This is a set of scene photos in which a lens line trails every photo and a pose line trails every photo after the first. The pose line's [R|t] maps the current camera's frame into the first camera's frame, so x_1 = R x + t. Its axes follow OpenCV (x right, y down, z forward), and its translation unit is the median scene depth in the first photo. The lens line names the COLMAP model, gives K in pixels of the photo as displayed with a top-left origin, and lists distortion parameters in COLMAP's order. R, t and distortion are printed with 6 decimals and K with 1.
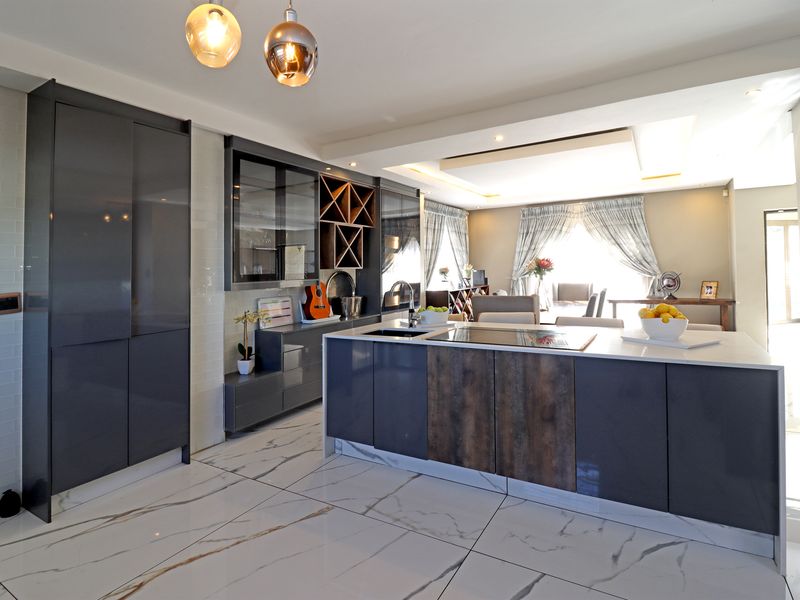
lens RADIAL K [[419.3, 0, 429.2], [0, 419.3, 248.1], [0, 0, 1]] dist [-0.015221, -0.008179]
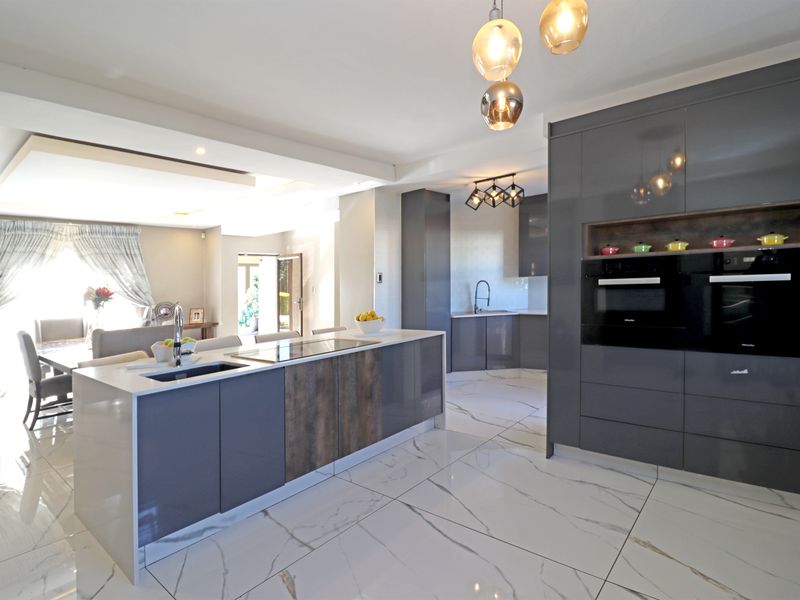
lens RADIAL K [[419.3, 0, 377.2], [0, 419.3, 275.2], [0, 0, 1]] dist [-0.015221, -0.008179]
pose [[0.222378, 0.039418, 0.974163, -0.385921], [-0.017061, 0.999187, -0.036536, 0.020660], [-0.974811, -0.008495, 0.222870, 0.239610]]
